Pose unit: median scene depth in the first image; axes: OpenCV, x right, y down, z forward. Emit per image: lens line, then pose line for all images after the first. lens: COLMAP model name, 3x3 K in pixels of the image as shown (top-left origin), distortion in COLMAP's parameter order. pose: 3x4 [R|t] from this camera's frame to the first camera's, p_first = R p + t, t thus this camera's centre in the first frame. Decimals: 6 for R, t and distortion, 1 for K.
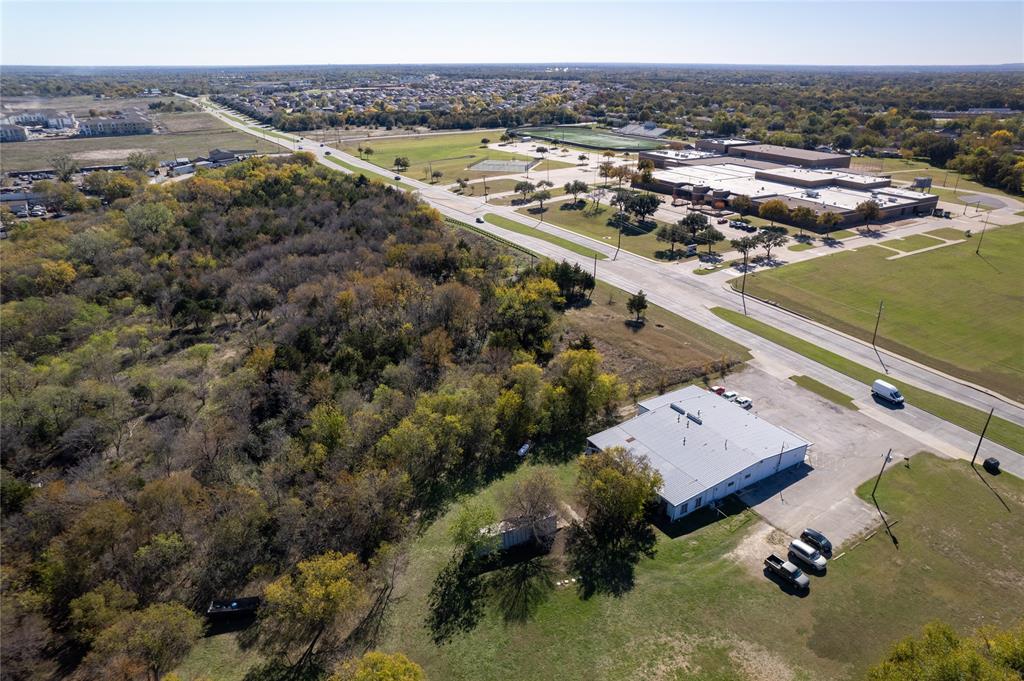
lens RADIAL K [[658.8, 0, 512.0], [0, 658.8, 340.5], [0, 0, 1]] dist [-0.083155, 0.084405]
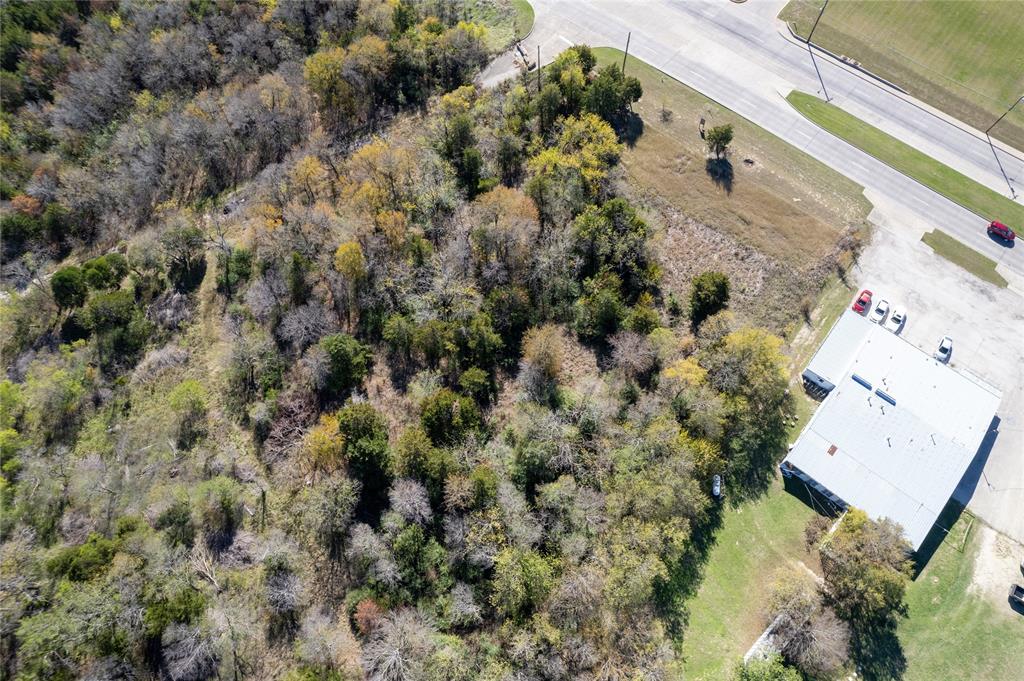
lens RADIAL K [[658.8, 0, 512.0], [0, 658.8, 340.5], [0, 0, 1]] dist [-0.083155, 0.084405]
pose [[0.941259, -0.306782, 0.141123, -0.187987], [0.139994, 0.734818, 0.663659, -0.367684], [-0.307299, -0.604919, 0.734602, 0.339634]]
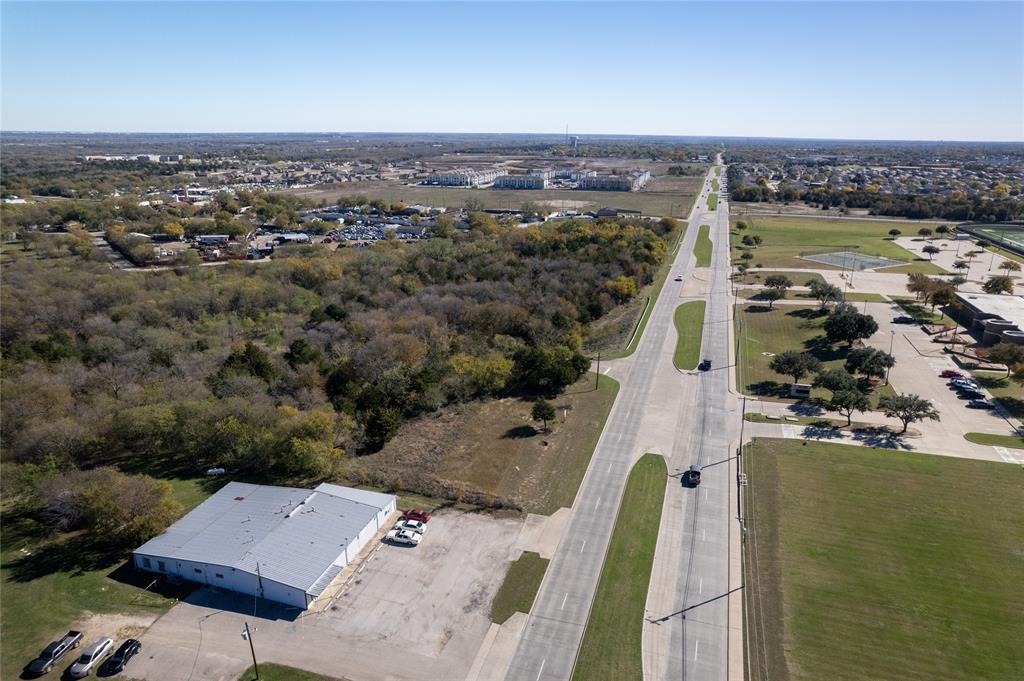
lens RADIAL K [[658.8, 0, 512.0], [0, 658.8, 340.5], [0, 0, 1]] dist [-0.083155, 0.084405]
pose [[0.670636, 0.232755, -0.704324, 0.653841], [-0.301906, 0.952943, 0.027449, -0.136314], [0.677570, 0.194231, 0.709347, 0.319262]]
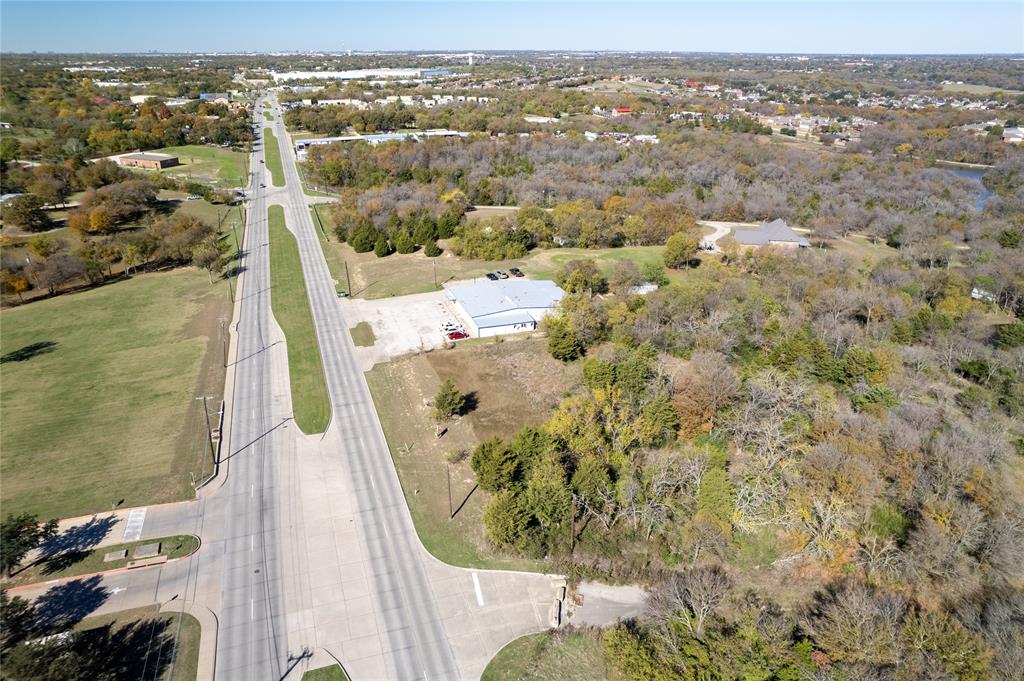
lens RADIAL K [[658.8, 0, 512.0], [0, 658.8, 340.5], [0, 0, 1]] dist [-0.083155, 0.084405]
pose [[-0.981217, -0.079208, 0.175895, 0.002216], [0.075872, 0.679867, 0.729400, -0.550456], [-0.177360, 0.729045, -0.661088, 1.257783]]
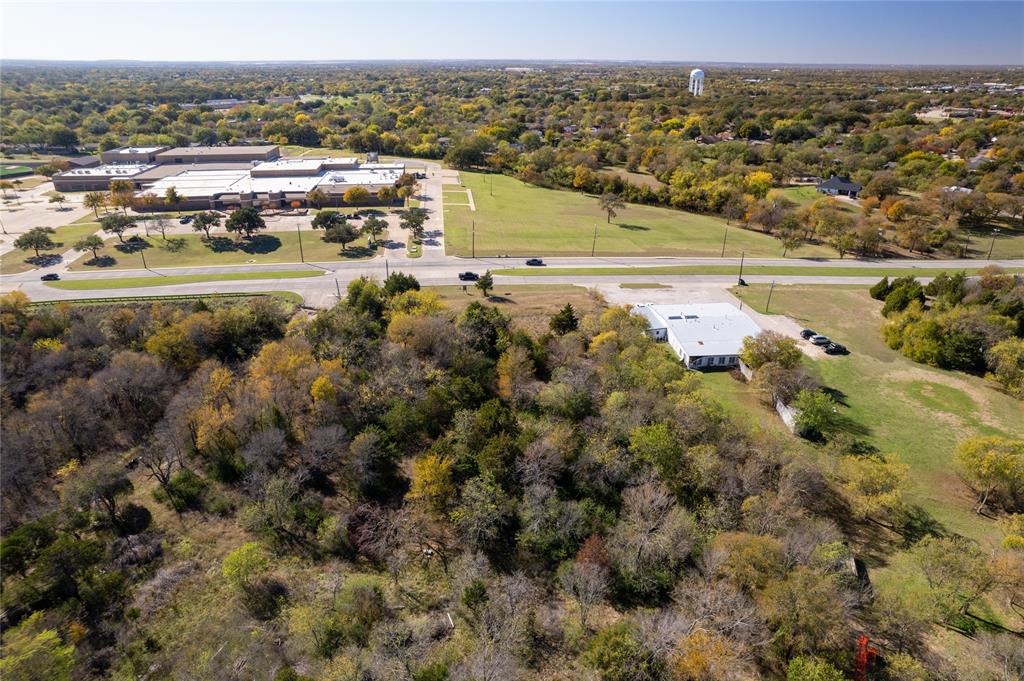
lens RADIAL K [[658.8, 0, 512.0], [0, 658.8, 340.5], [0, 0, 1]] dist [-0.083155, 0.084405]
pose [[0.412304, -0.358560, 0.837520, -0.651210], [0.356376, 0.909519, 0.213944, -0.164467], [-0.838452, 0.210262, 0.502780, 0.386552]]
